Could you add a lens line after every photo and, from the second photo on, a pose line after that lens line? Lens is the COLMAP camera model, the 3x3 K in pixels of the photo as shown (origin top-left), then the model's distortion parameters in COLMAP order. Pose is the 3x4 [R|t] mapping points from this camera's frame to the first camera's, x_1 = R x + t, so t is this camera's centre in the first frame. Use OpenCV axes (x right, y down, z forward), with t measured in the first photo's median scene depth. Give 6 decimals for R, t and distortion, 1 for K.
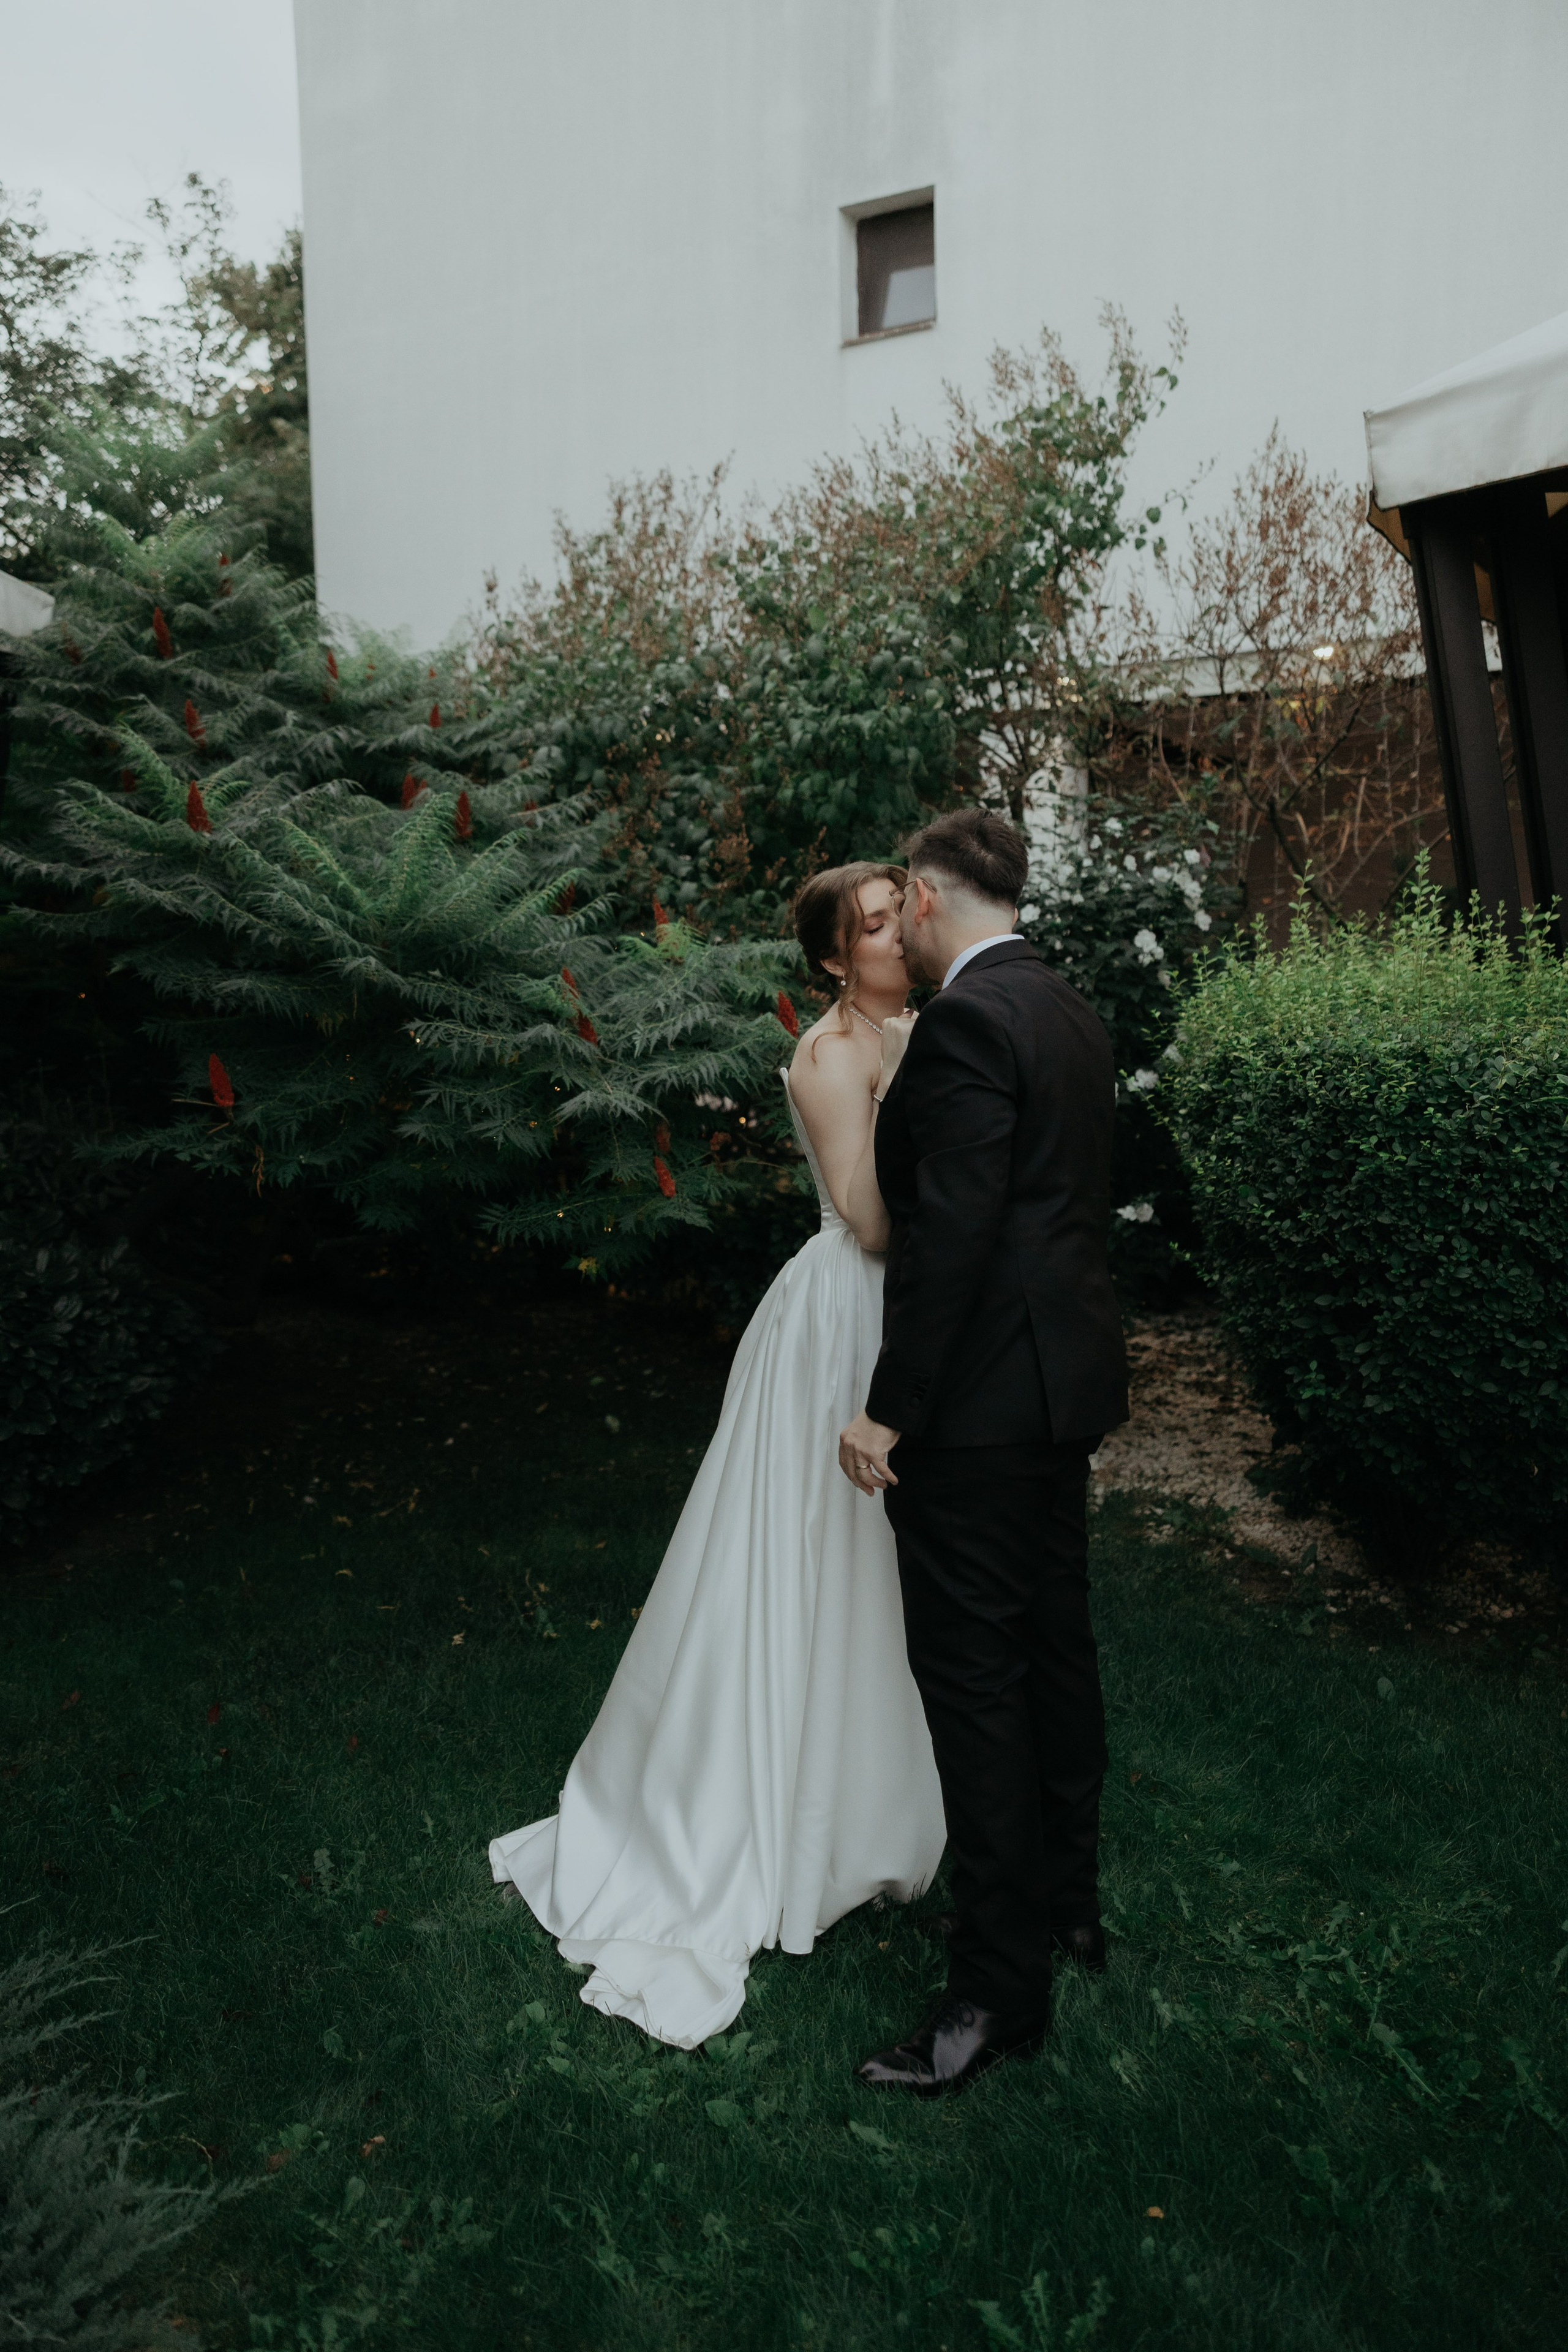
lens RADIAL K [[1763.9, 0, 797.4], [0, 1763.9, 1154.0], [0, 0, 1]] dist [-0.014211, 0.018430]
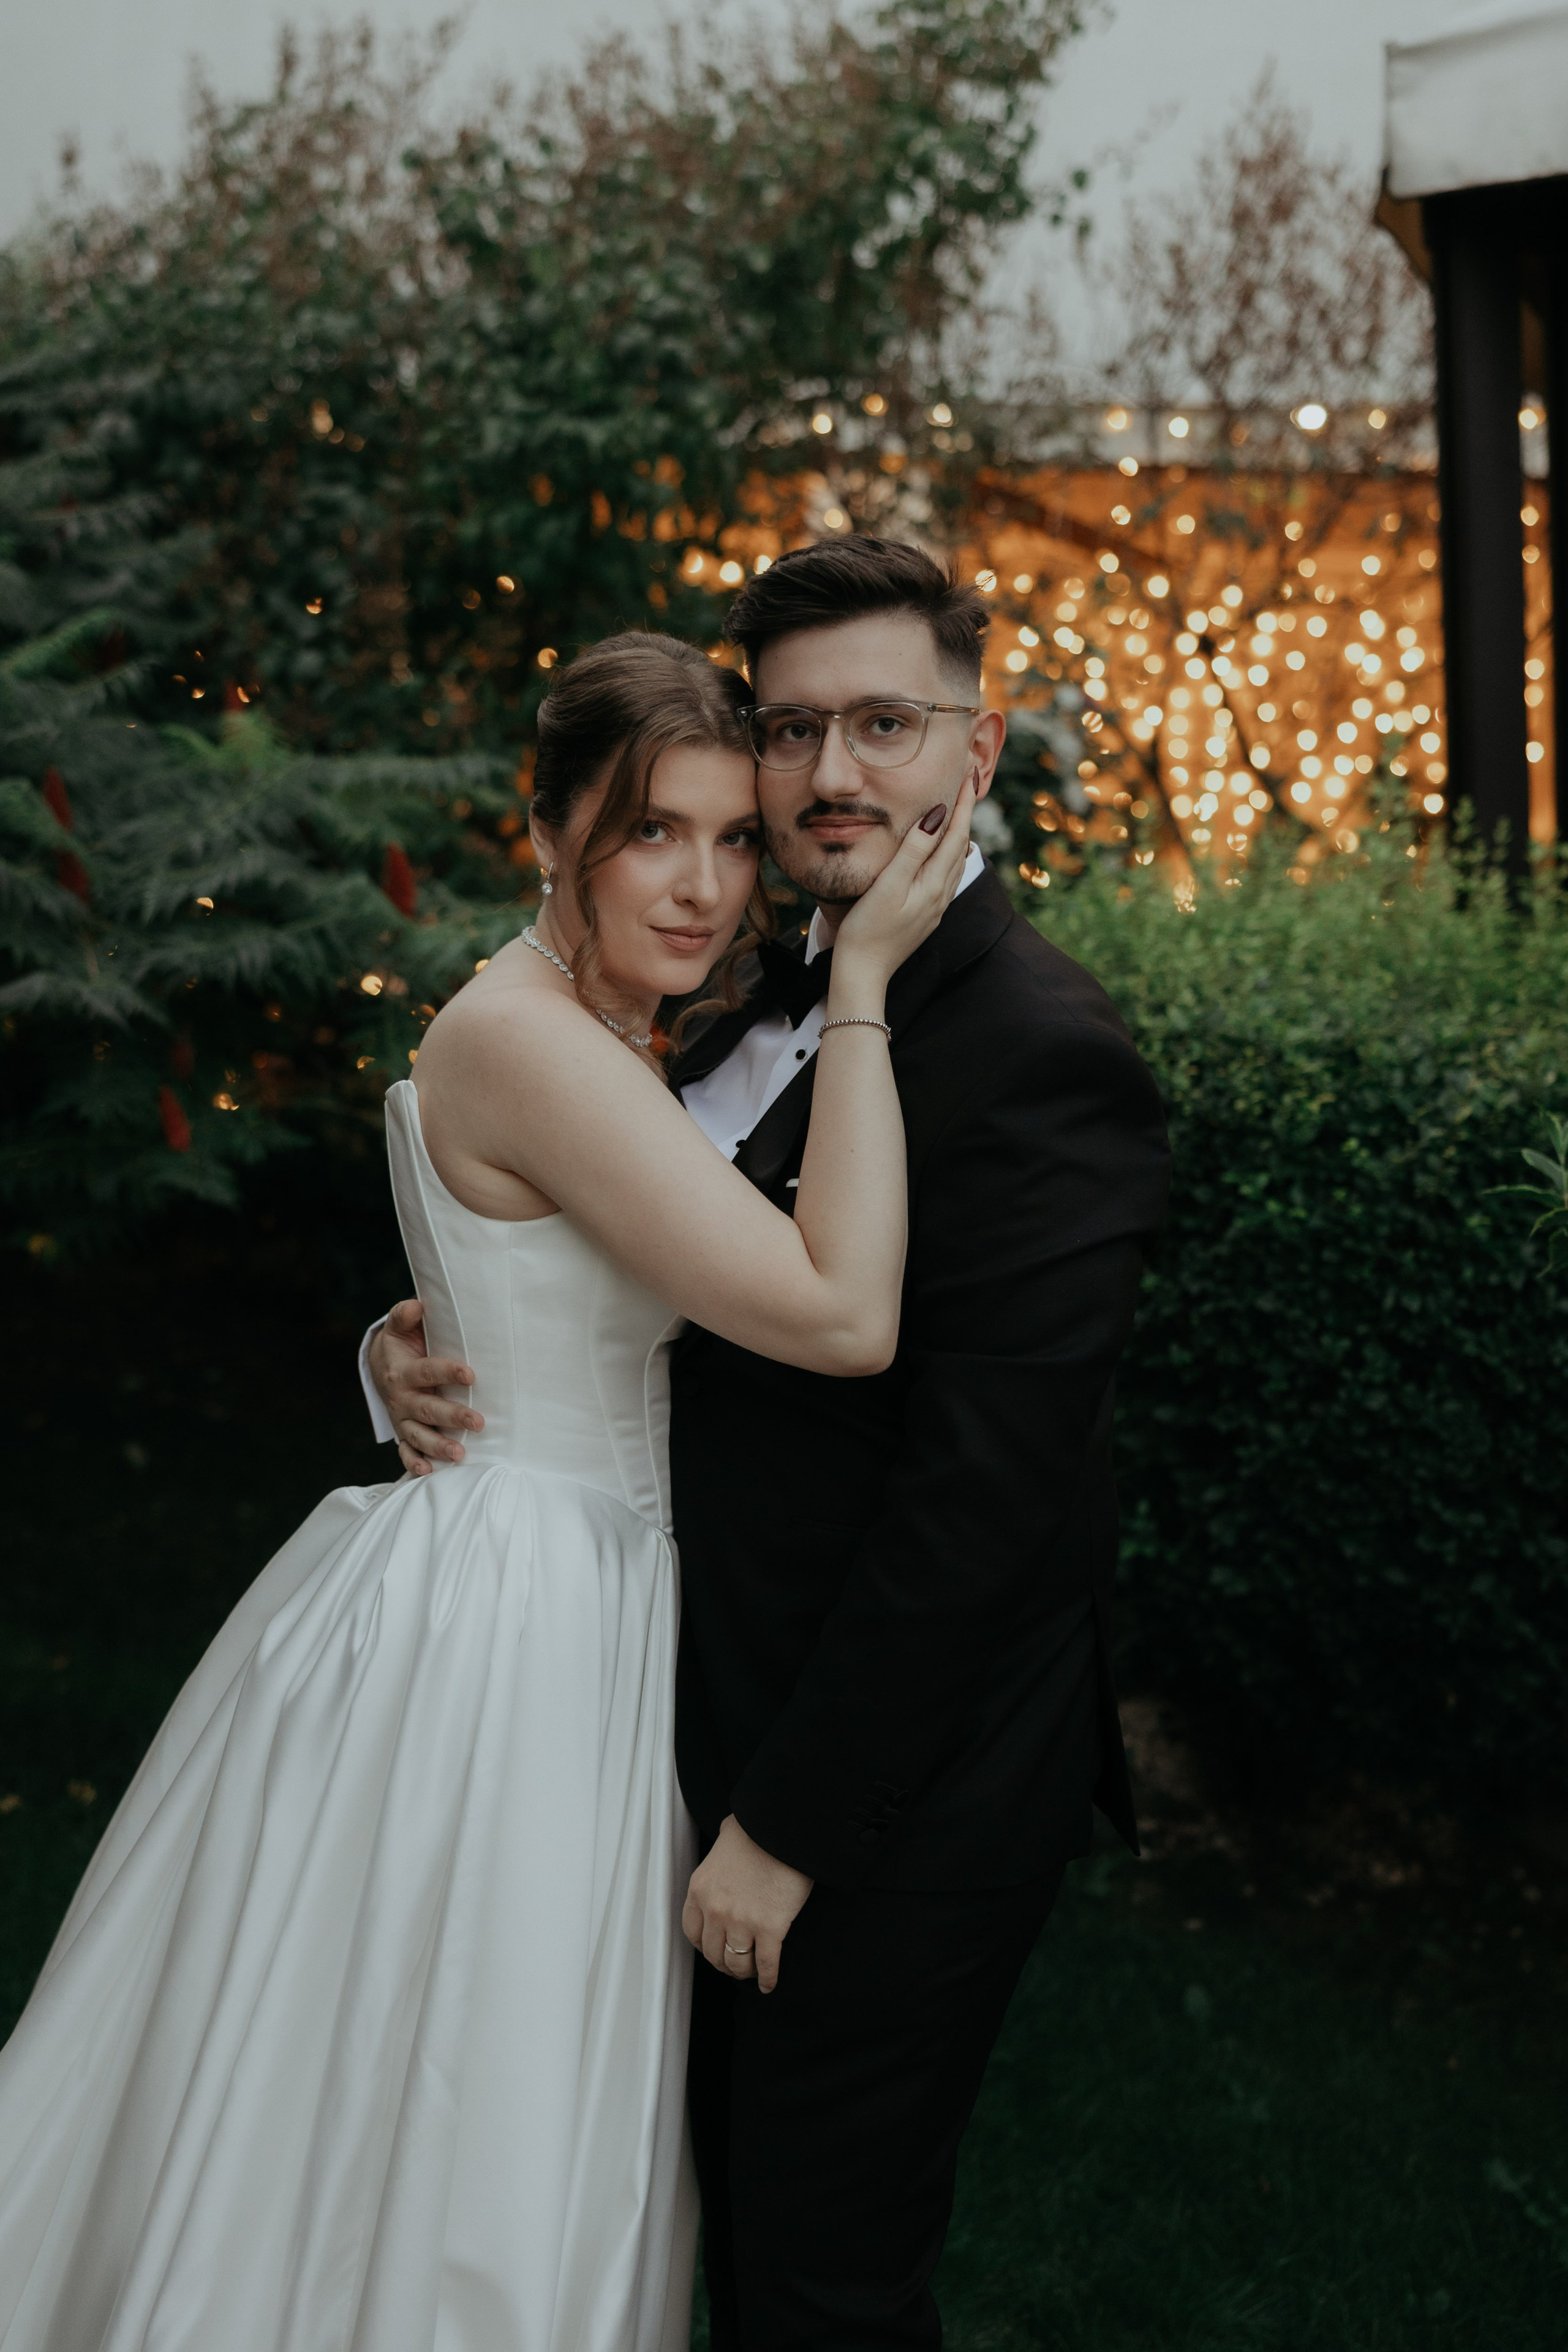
lens RADIAL K [[2456.6, 0, 767.9], [0, 2456.6, 1182.7], [0, 0, 1]] dist [-0.016227, 0.000000]
pose [[0.991012, 0.092725, 0.096421, 0.046001], [-0.097523, 0.994156, 0.046290, -0.022252], [-0.091565, -0.055278, 0.994264, 0.094726]]
